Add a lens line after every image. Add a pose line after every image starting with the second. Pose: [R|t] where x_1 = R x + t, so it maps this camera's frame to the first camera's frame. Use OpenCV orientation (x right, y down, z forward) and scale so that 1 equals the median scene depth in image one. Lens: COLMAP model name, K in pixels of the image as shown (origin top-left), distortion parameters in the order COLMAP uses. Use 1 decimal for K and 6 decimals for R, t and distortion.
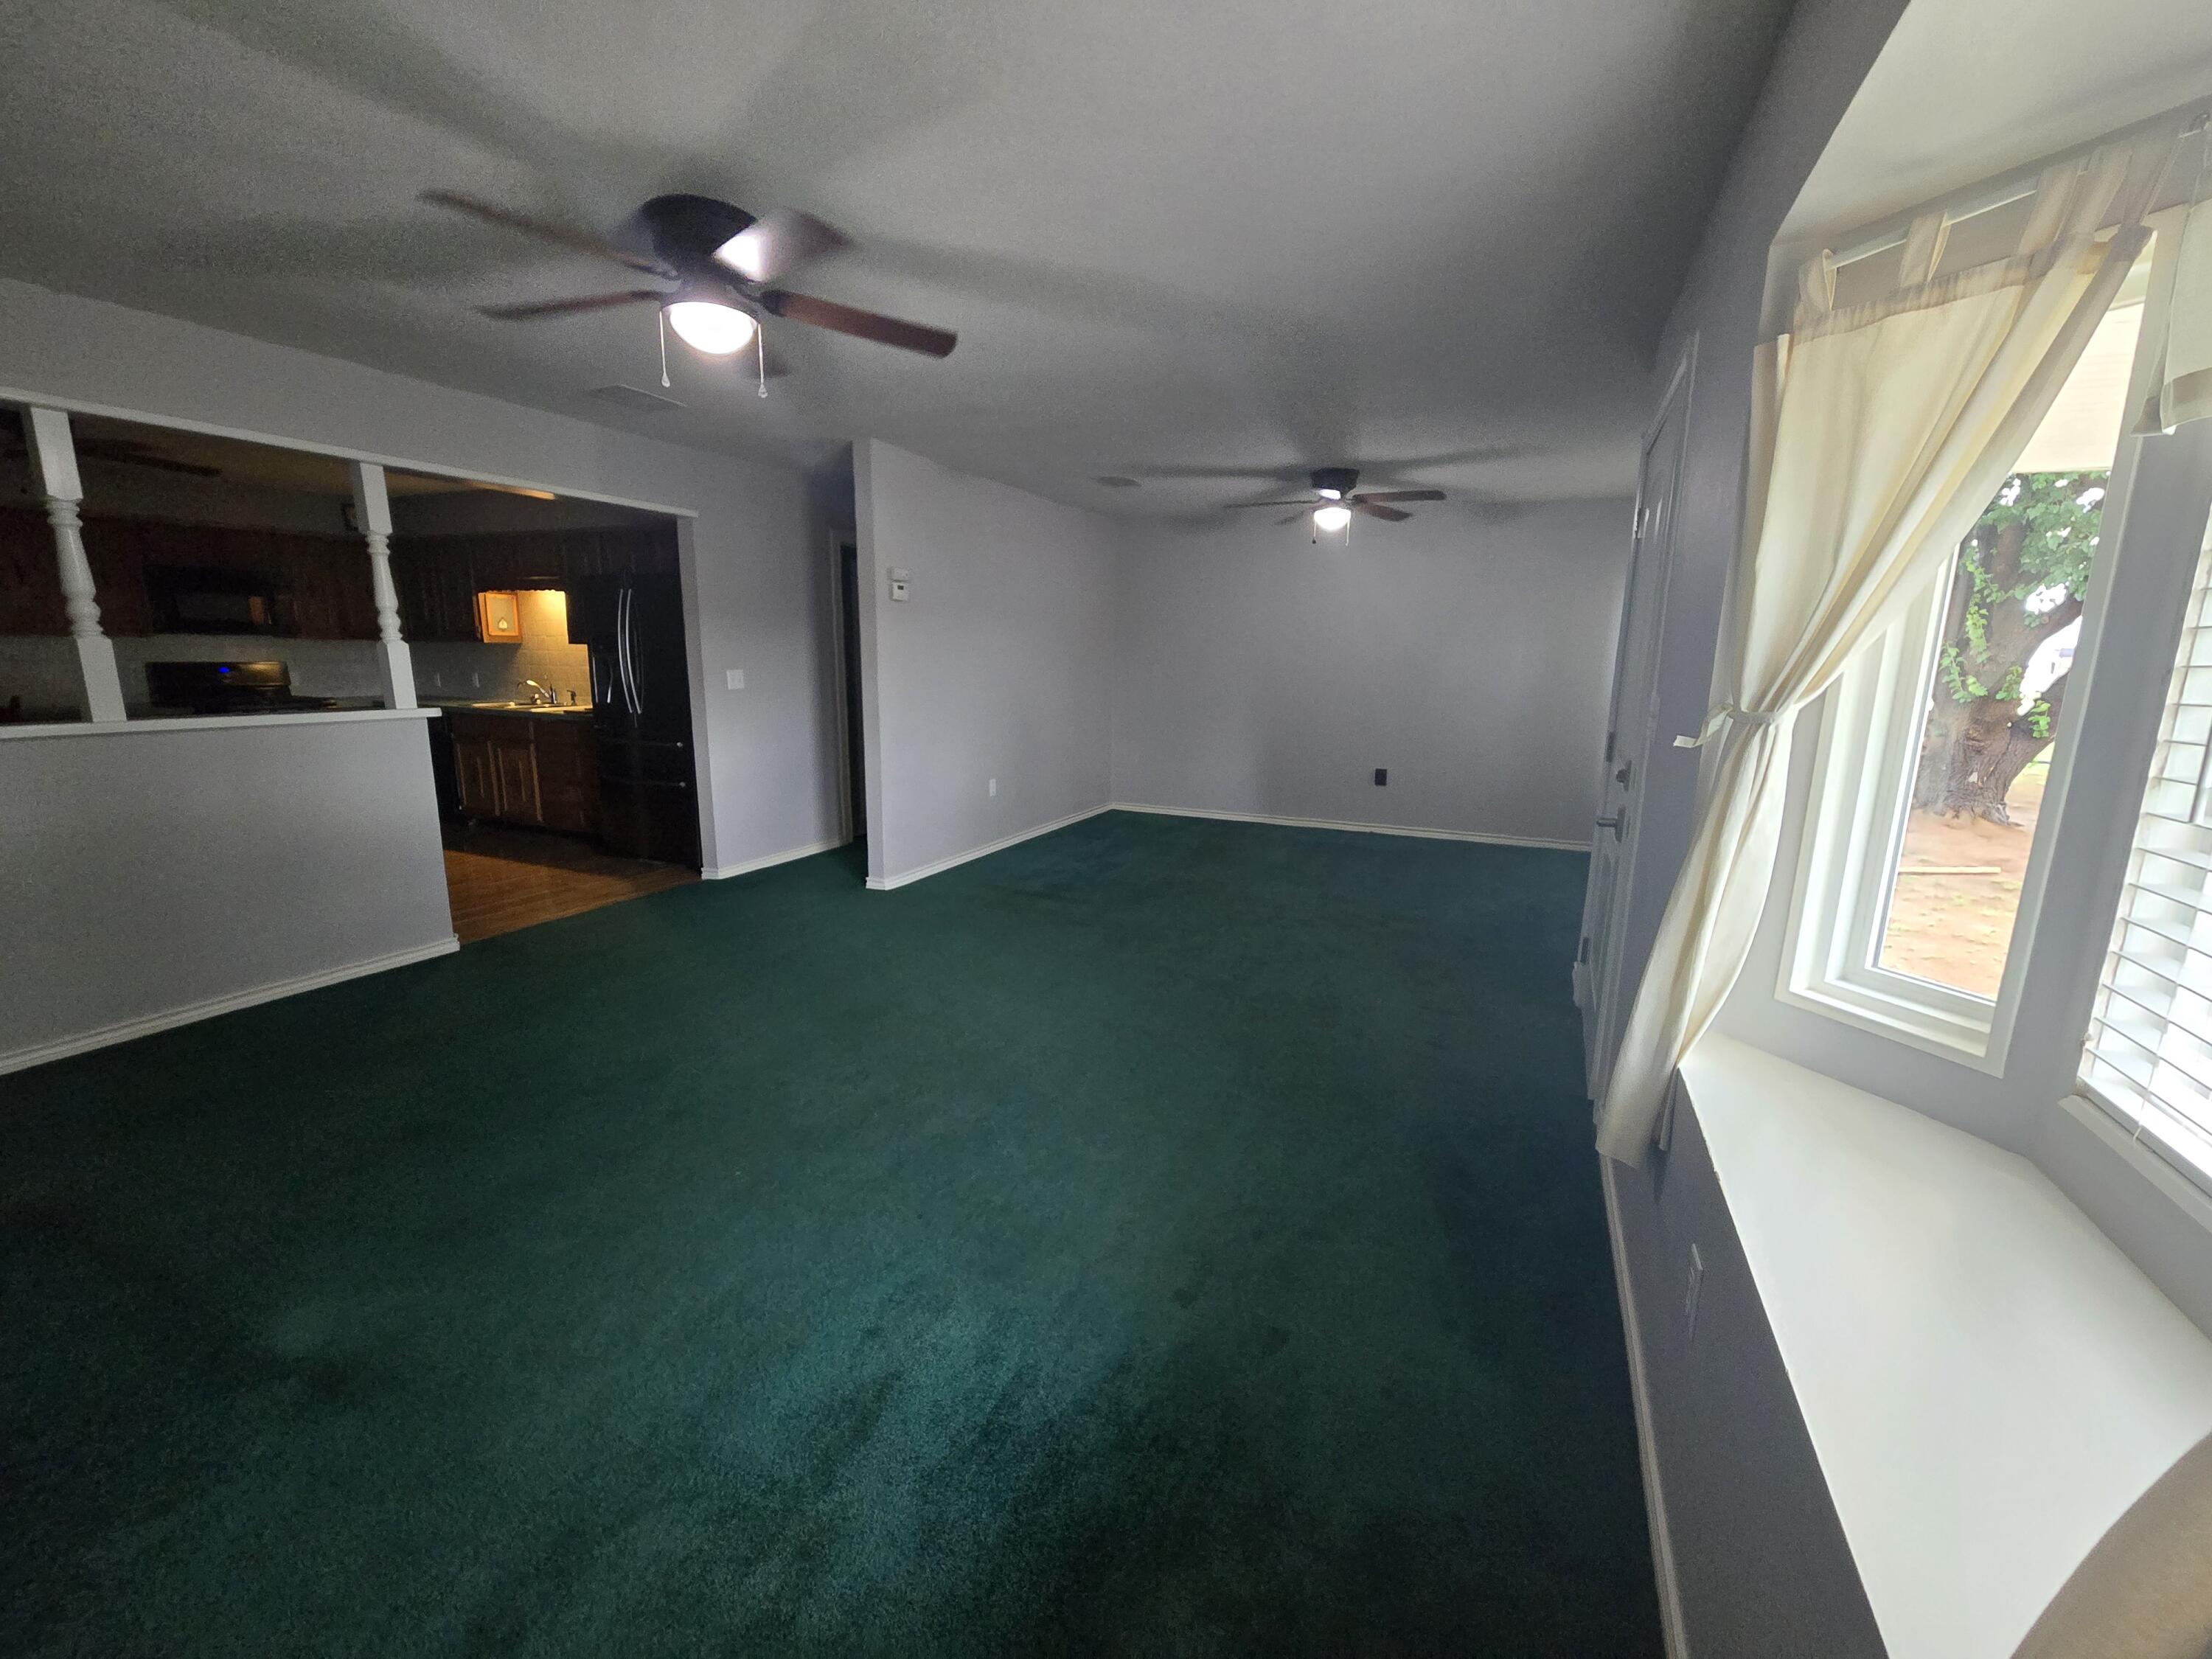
lens RADIAL K [[910.0, 0, 1106.0], [0, 910.0, 829.5], [0, 0, 1]] dist [0.000291, 0.000073]
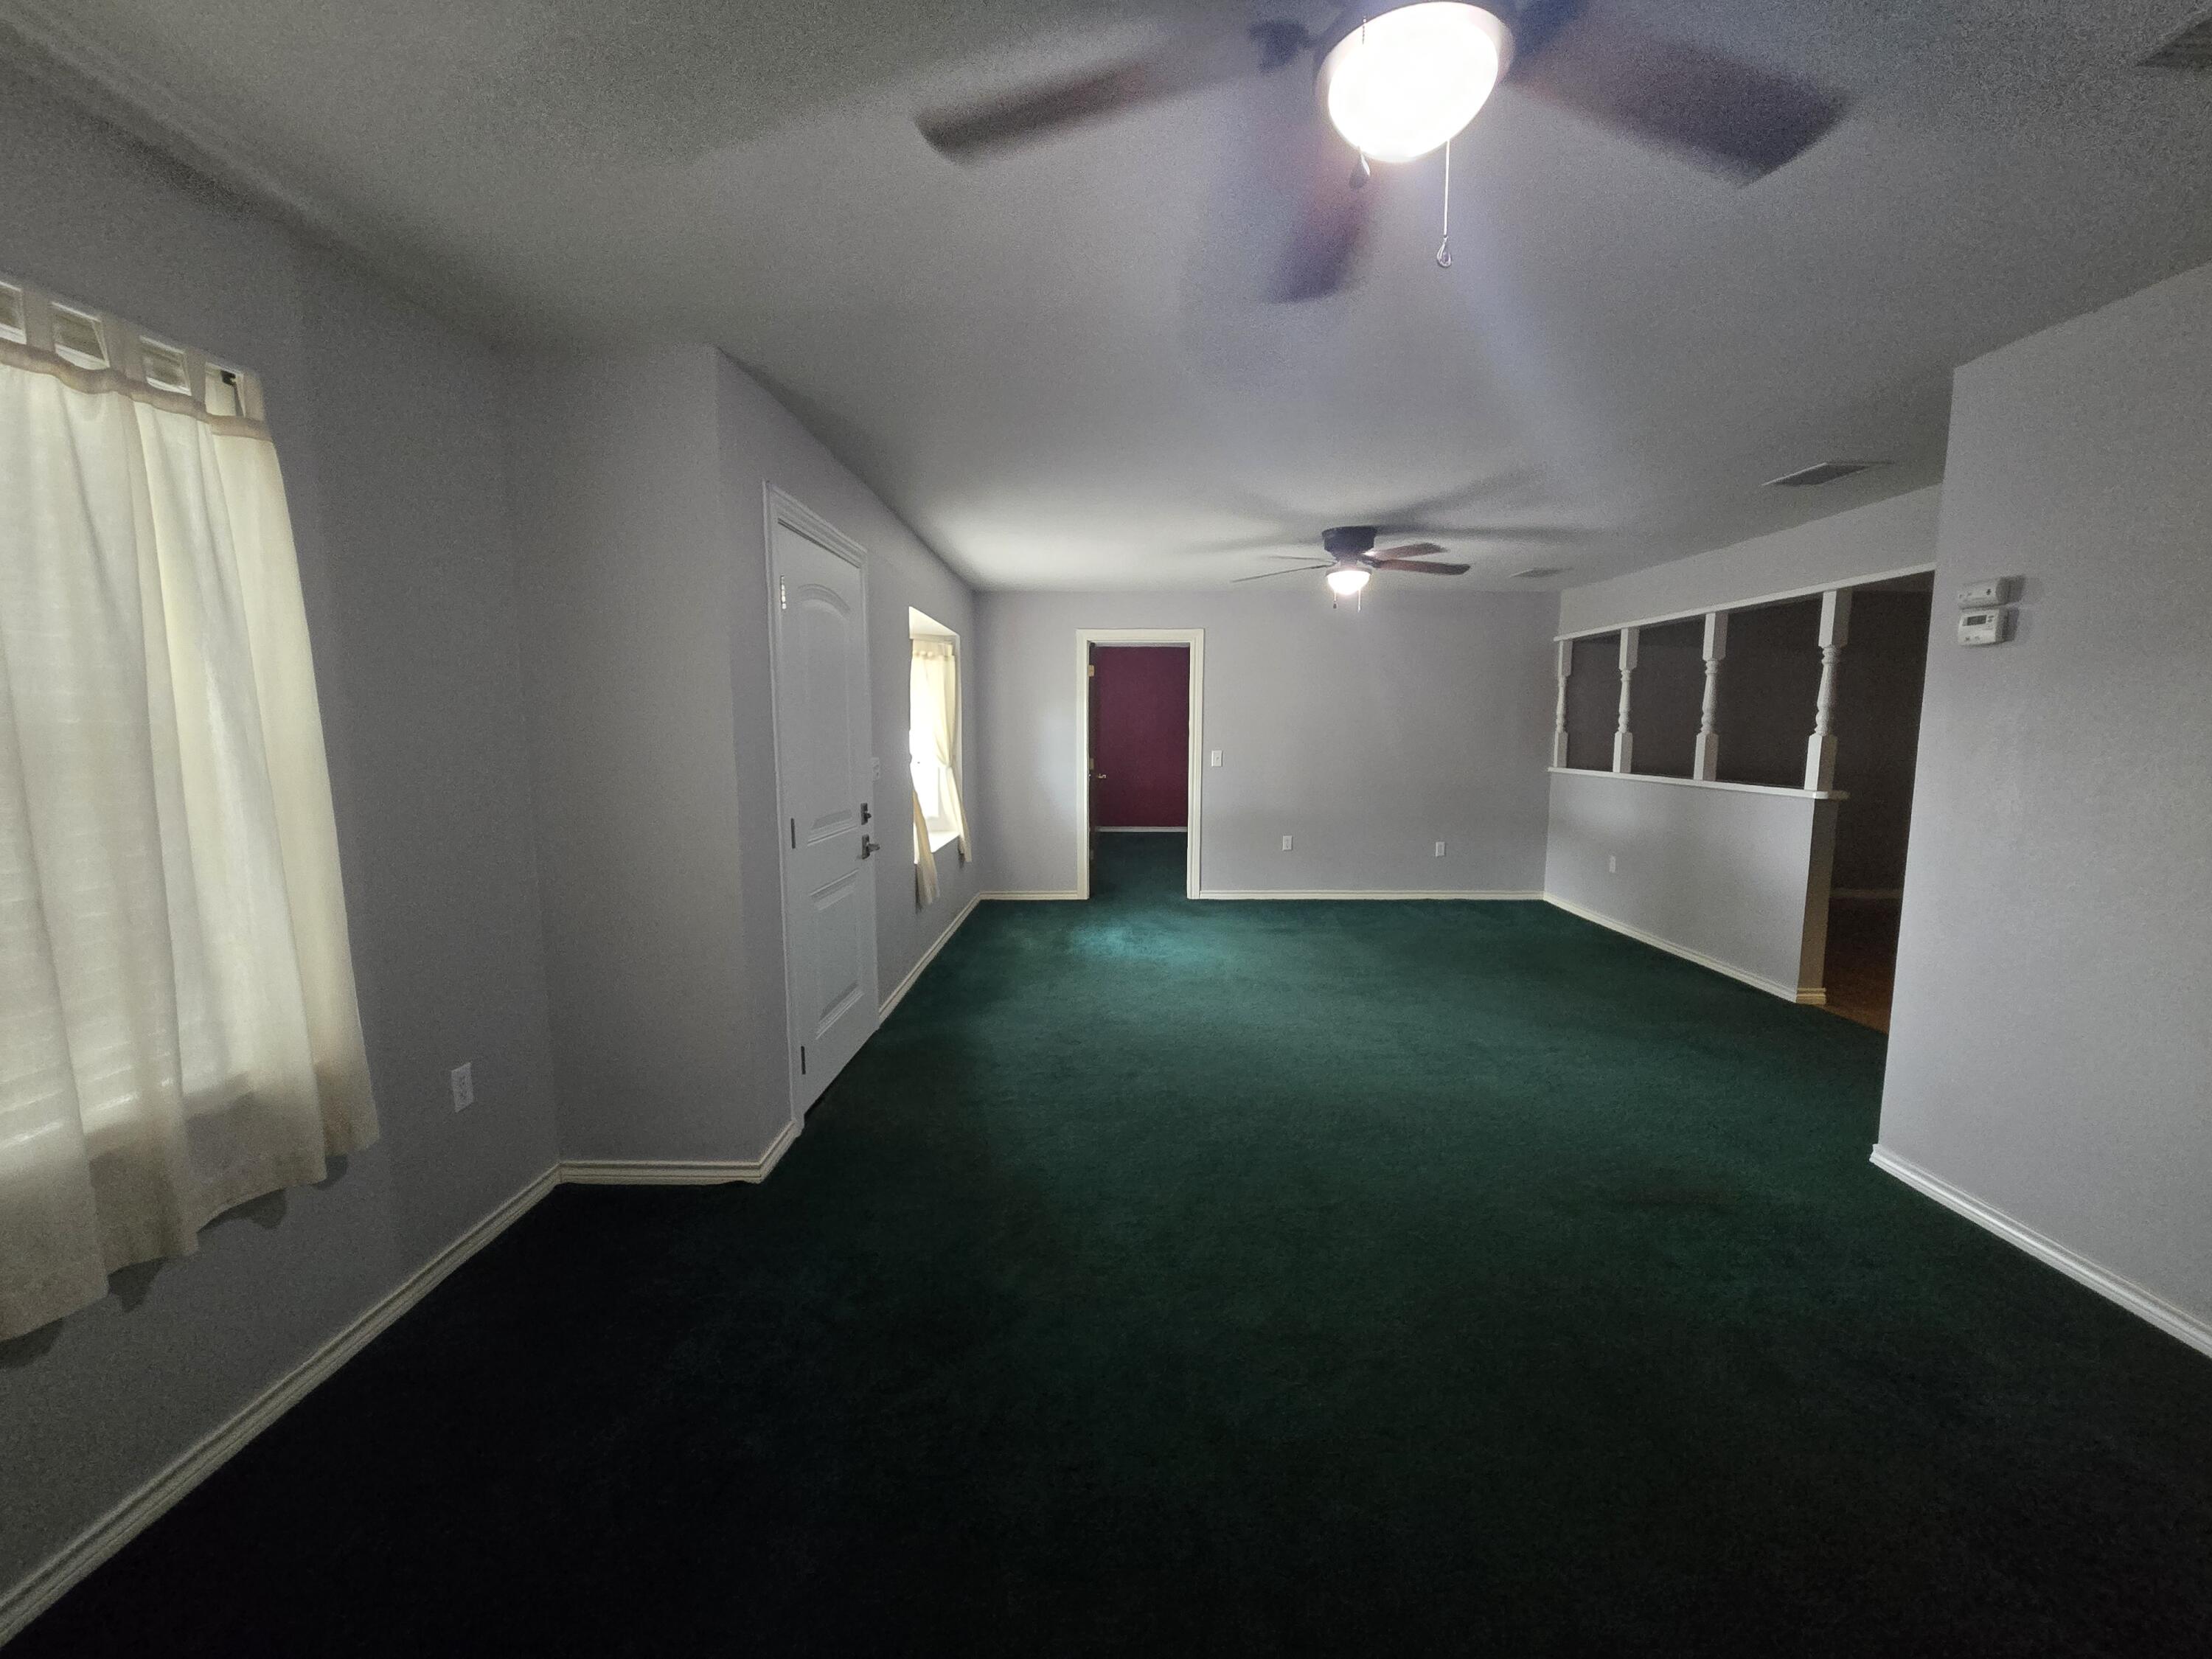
lens RADIAL K [[910.0, 0, 1106.0], [0, 910.0, 829.5], [0, 0, 1]] dist [0.000291, 0.000073]
pose [[-0.882411, 0.035744, -0.469120, 0.657831], [-0.102861, 0.958331, 0.266499, -0.331280], [0.459098, 0.283416, -0.841965, 1.732501]]
